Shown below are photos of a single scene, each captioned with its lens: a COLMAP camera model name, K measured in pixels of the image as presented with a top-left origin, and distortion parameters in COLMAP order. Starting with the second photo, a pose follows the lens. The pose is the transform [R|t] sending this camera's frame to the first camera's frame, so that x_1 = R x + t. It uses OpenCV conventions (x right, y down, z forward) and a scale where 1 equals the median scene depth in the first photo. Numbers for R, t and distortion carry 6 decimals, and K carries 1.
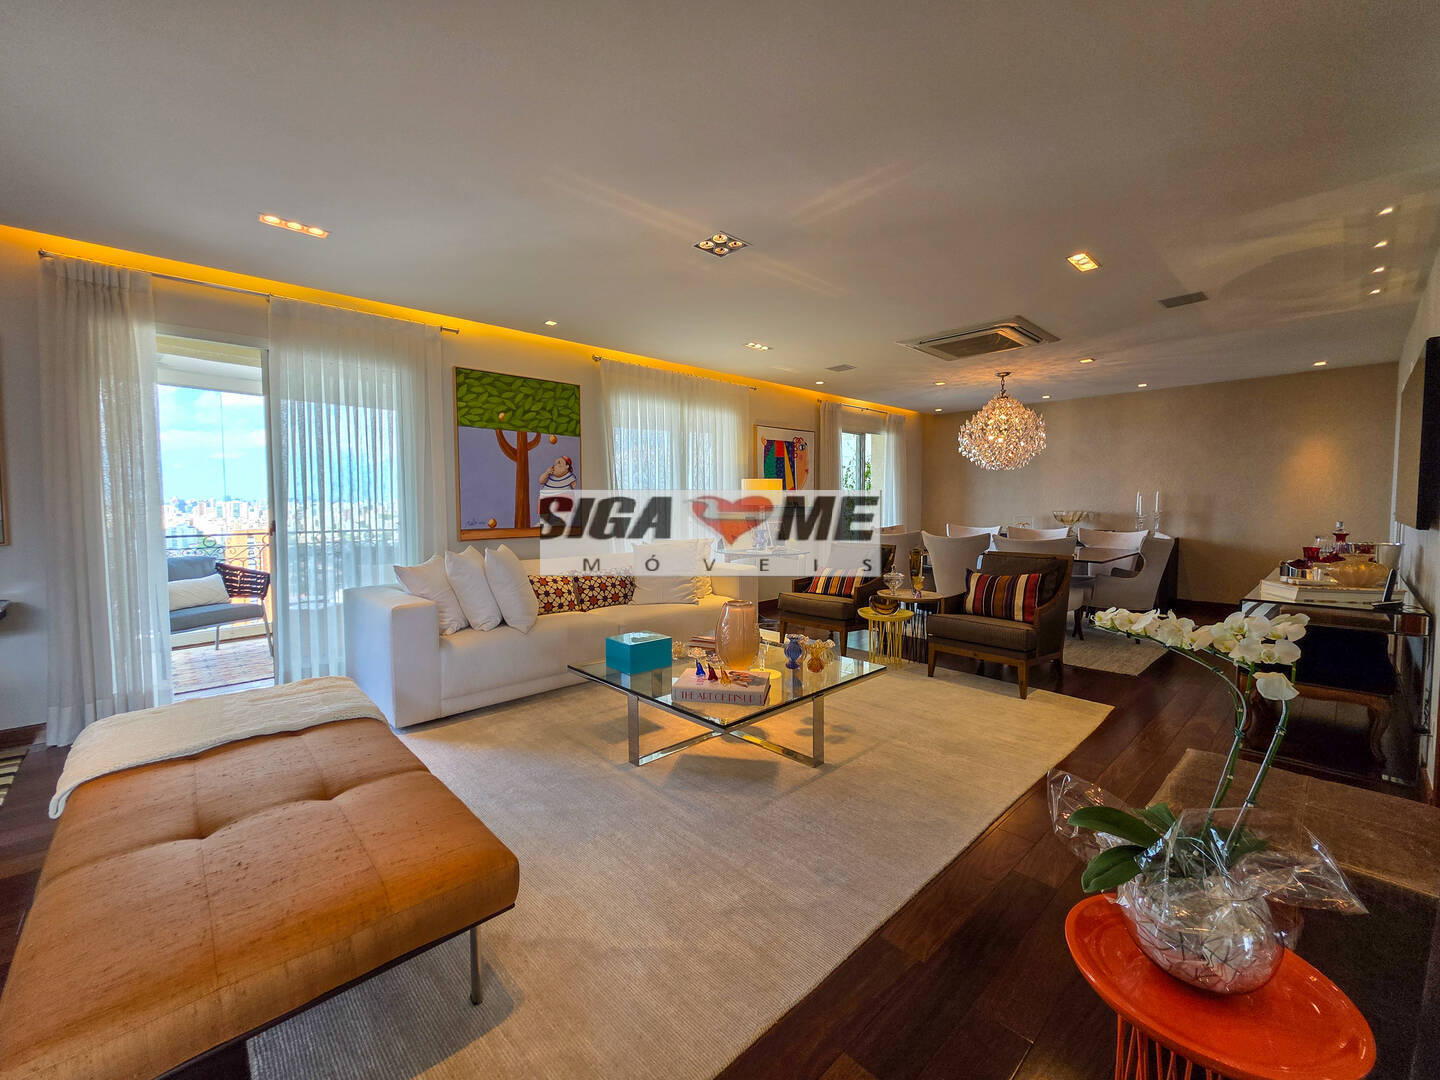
lens RADIAL K [[588.0, 0, 719.1], [0, 588.0, 535.5], [0, 0, 1]] dist [0.000844, -0.000600]
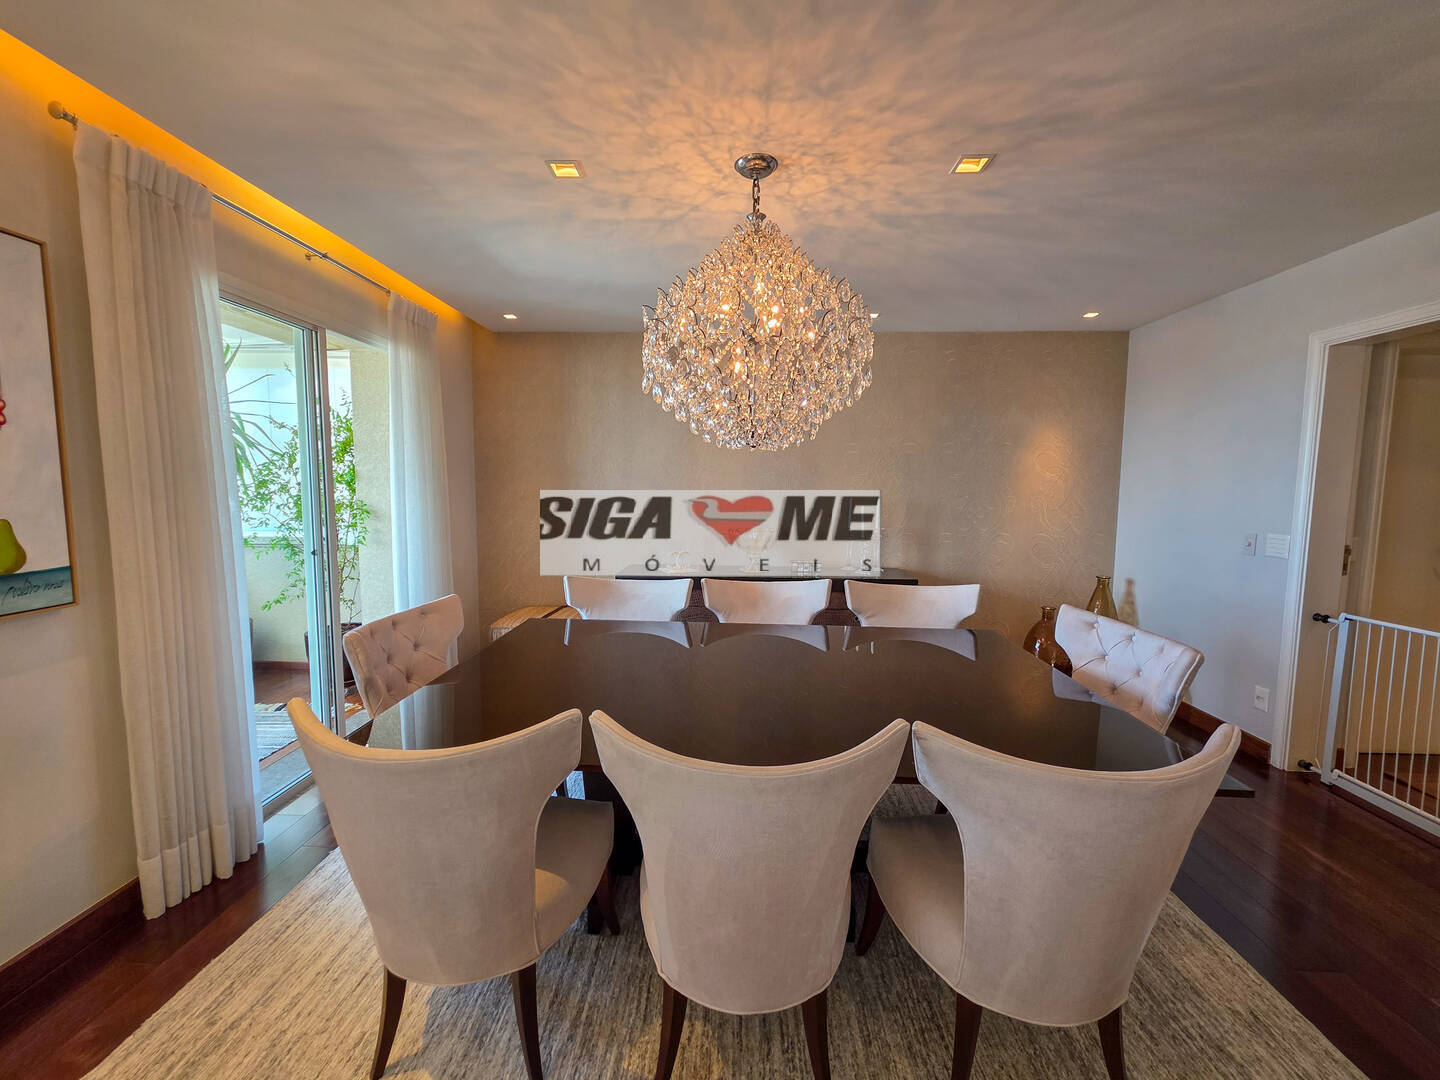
lens RADIAL K [[588.0, 0, 719.1], [0, 588.0, 535.5], [0, 0, 1]] dist [0.000844, -0.000600]
pose [[0.716564, -0.052464, 0.695546, 0.279738], [0.029738, 0.998559, 0.044682, -0.097517], [-0.696888, -0.011334, 0.717091, 0.972222]]
